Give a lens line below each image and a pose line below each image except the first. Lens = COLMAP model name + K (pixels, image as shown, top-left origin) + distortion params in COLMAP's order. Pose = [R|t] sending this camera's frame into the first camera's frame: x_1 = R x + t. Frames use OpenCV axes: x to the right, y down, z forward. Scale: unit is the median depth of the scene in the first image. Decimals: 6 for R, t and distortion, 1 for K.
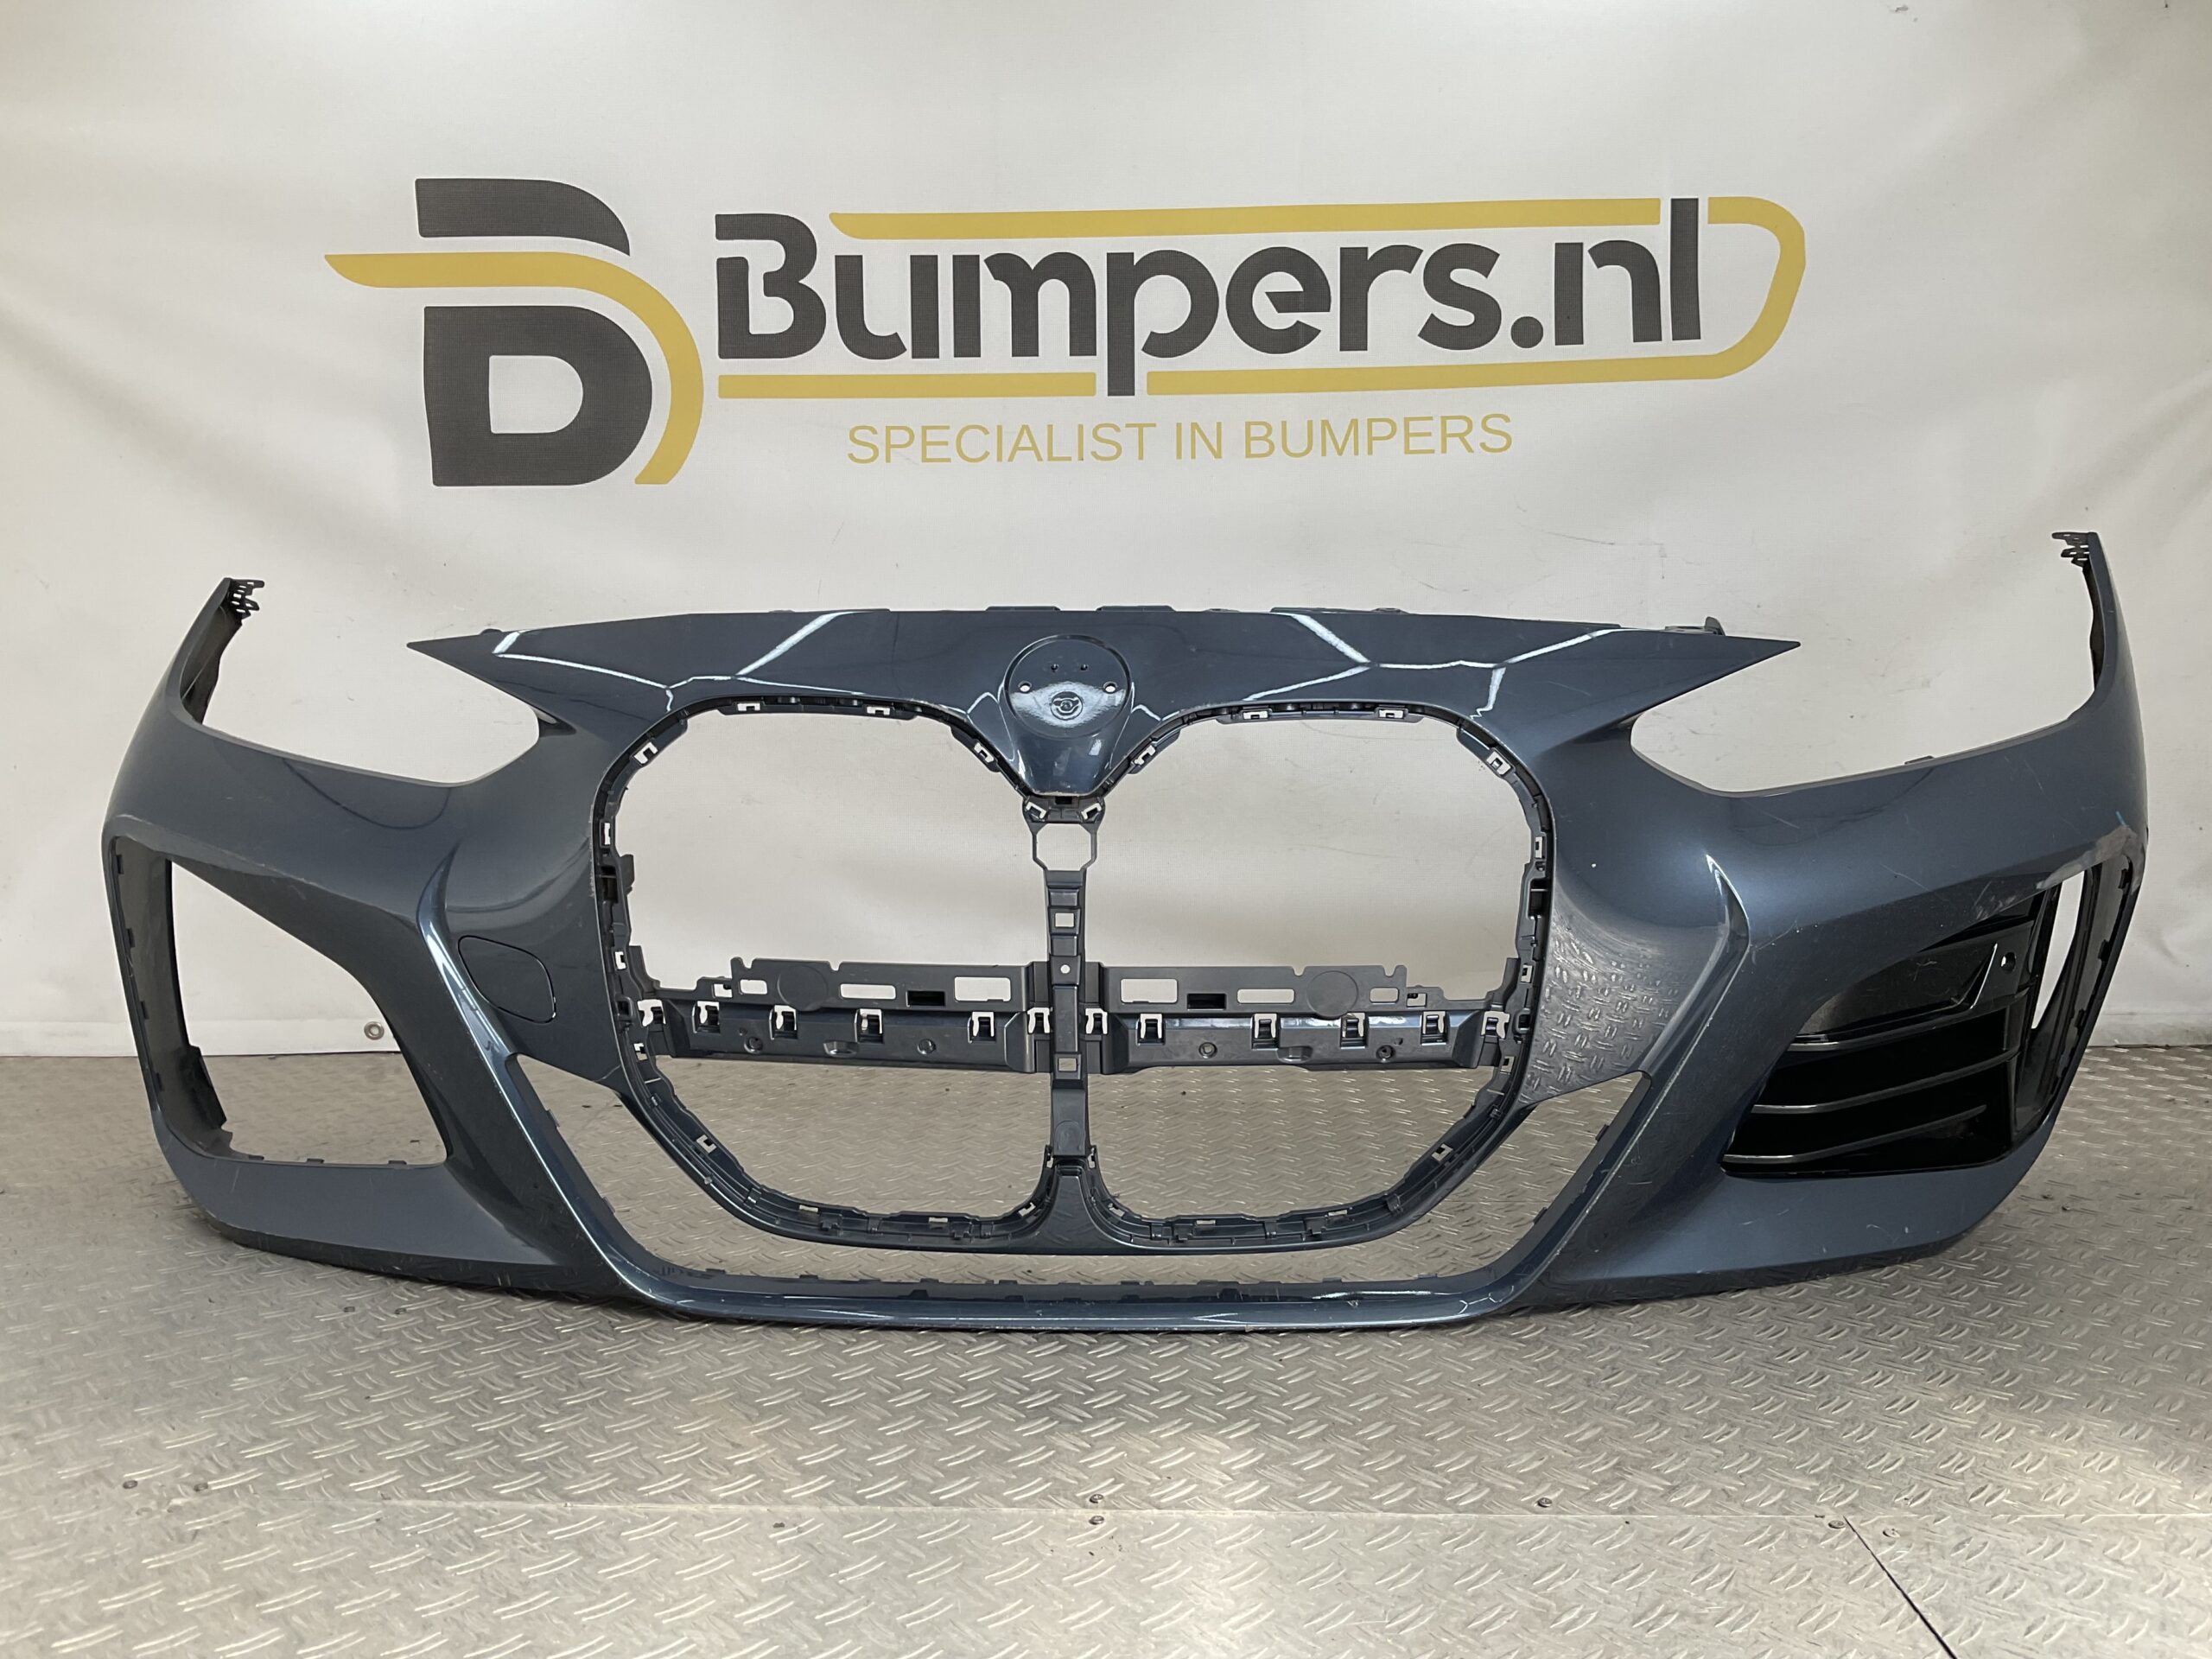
lens RADIAL K [[1806.2, 0, 1100.0], [0, 1806.2, 838.2], [0, 0, 1]] dist [0.129986, -0.284223]
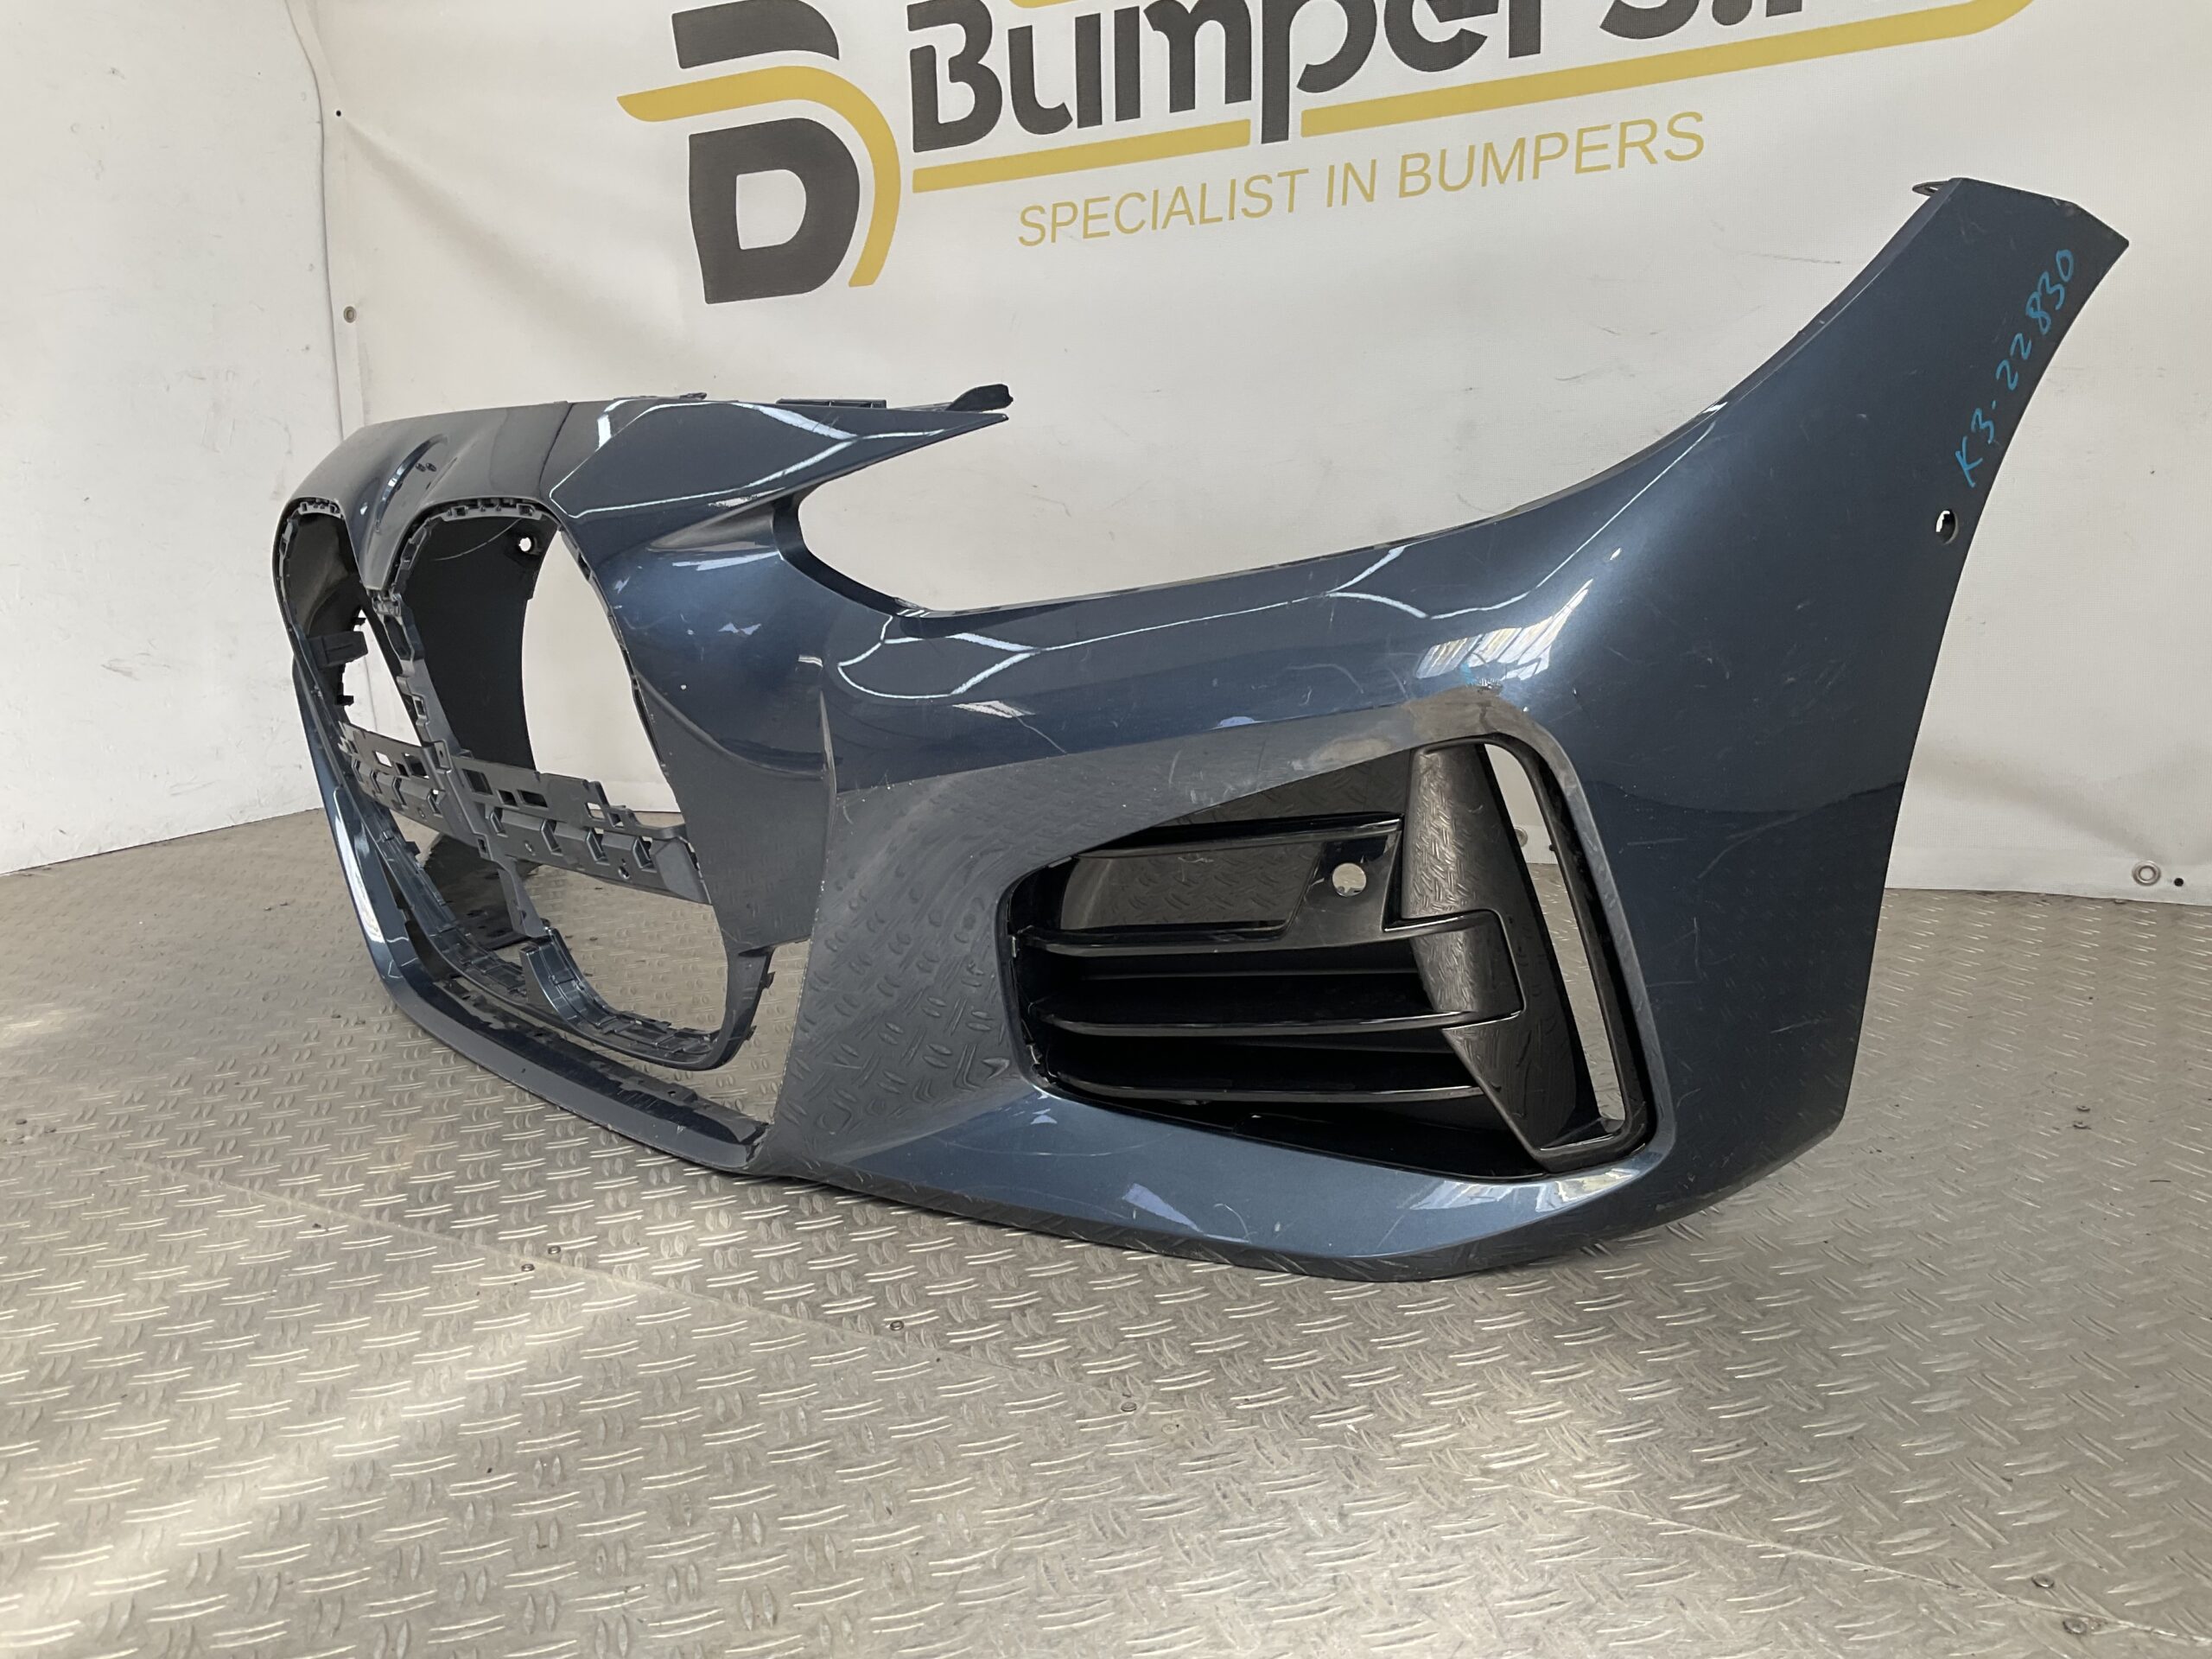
lens RADIAL K [[1806.2, 0, 1100.0], [0, 1806.2, 838.2], [0, 0, 1]] dist [0.129986, -0.284223]
pose [[0.884081, 0.058005, -0.463720, 0.385781], [-0.004185, 0.993210, 0.116258, -0.002235], [0.467315, -0.100840, 0.878321, 0.116817]]
